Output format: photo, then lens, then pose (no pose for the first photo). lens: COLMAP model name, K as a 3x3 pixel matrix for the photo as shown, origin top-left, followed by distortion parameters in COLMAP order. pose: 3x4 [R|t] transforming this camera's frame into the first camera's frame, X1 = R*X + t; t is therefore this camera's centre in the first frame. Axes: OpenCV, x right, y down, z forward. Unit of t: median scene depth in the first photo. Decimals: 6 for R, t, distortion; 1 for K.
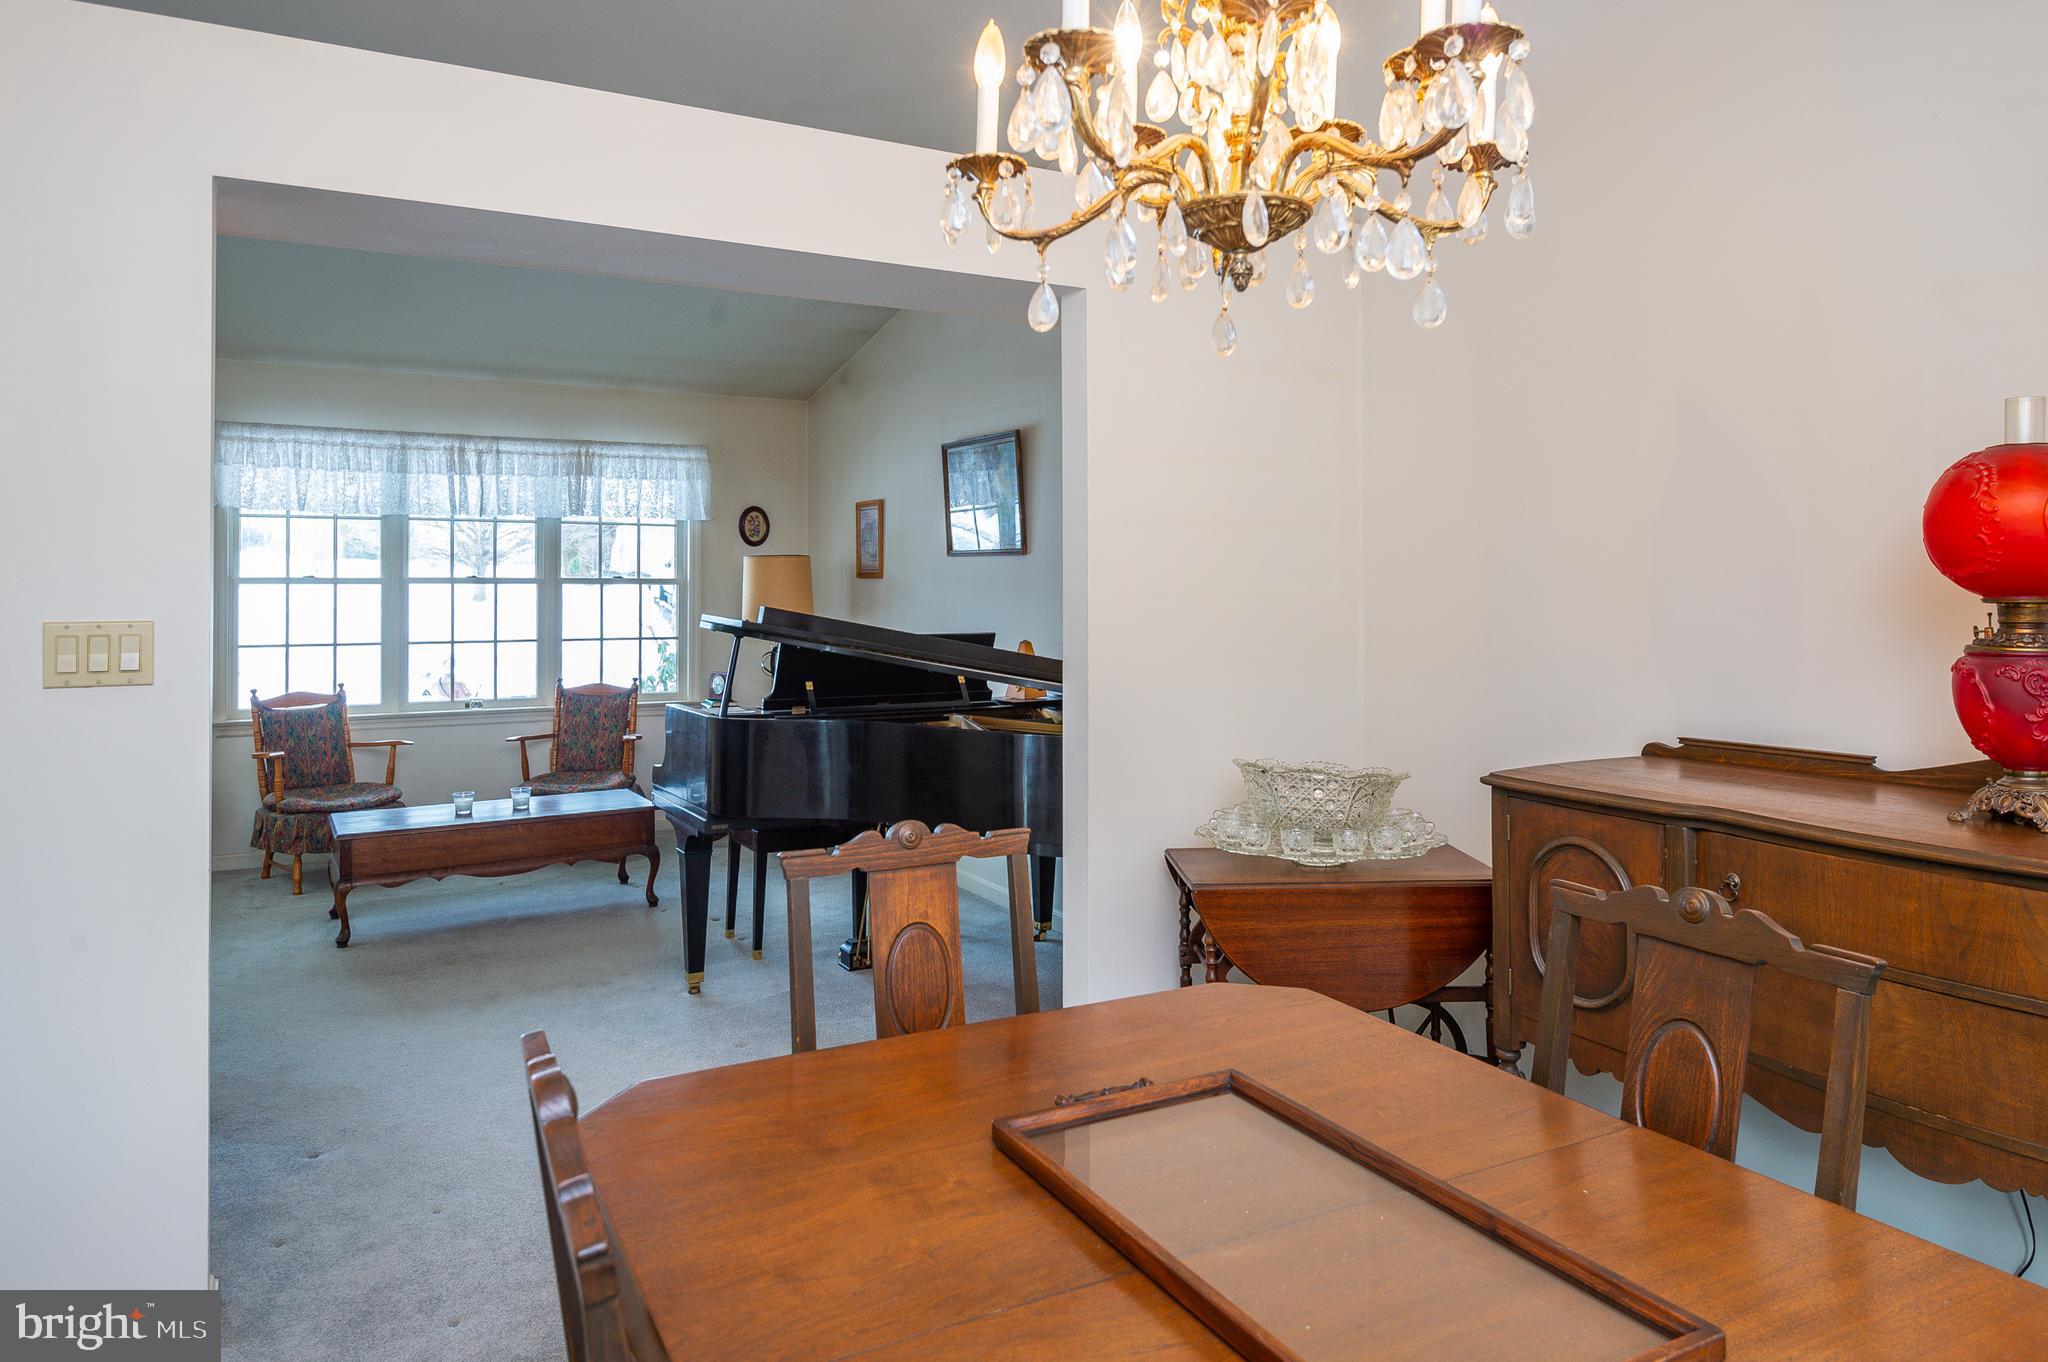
lens RADIAL K [[1272.7, 0, 1019.3], [0, 1272.7, 623.3], [0, 0, 1]] dist [0.002984, -0.025412]
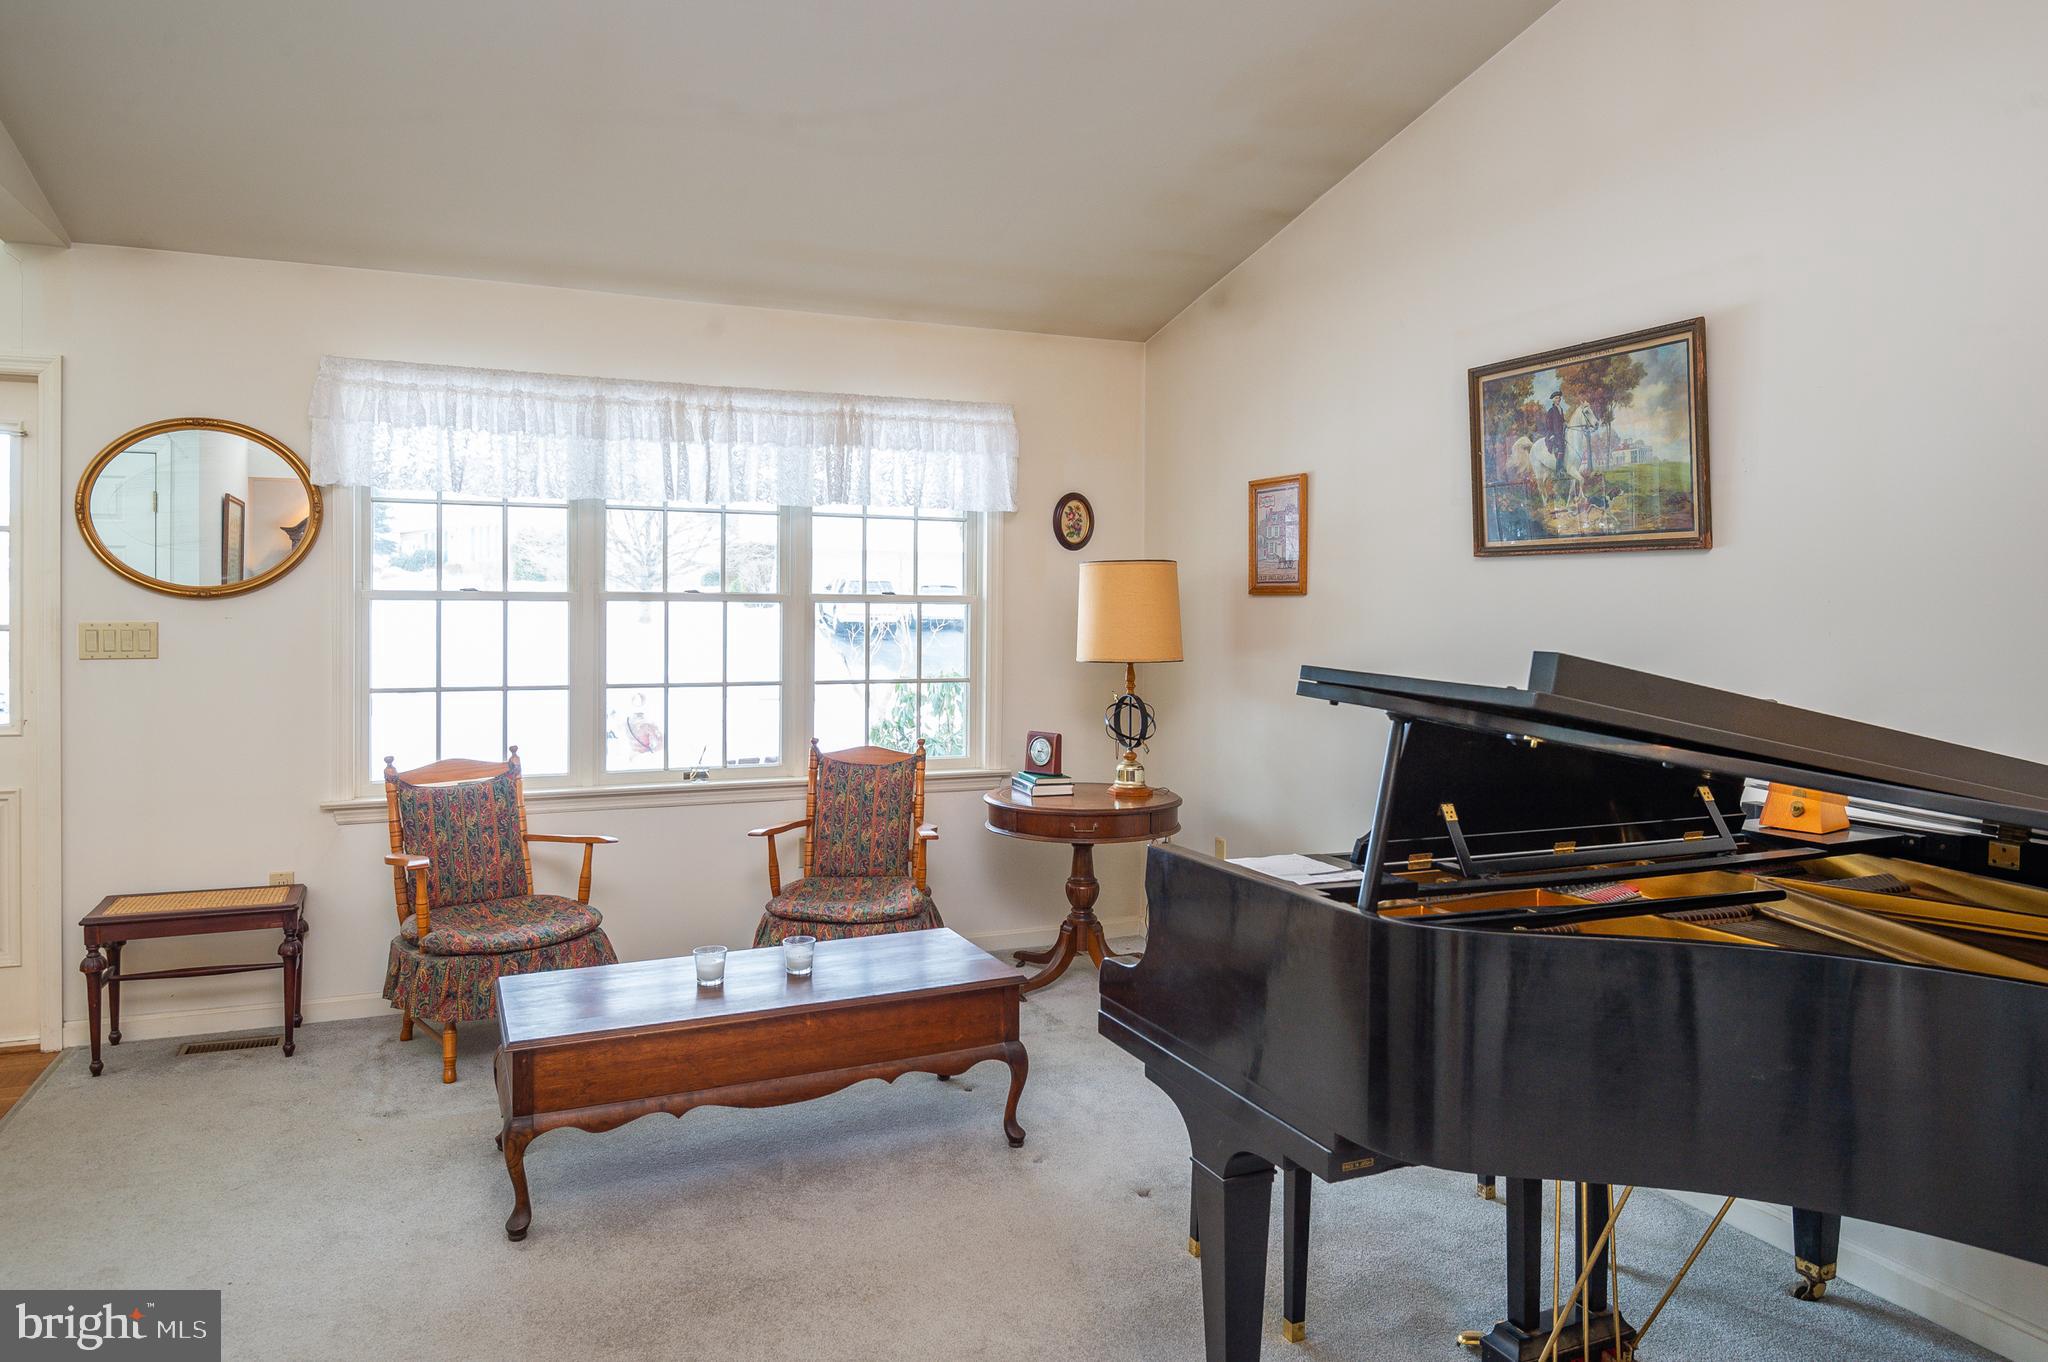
lens RADIAL K [[1285.2, 0, 1024.0], [0, 1285.2, 681.0], [0, 0, 1]] dist [0.002340, -0.000456]
pose [[0.993664, 0.010482, -0.111902, -0.176077], [-0.007619, 0.999633, 0.025980, -0.007453], [0.112133, -0.024963, 0.993380, 0.330190]]
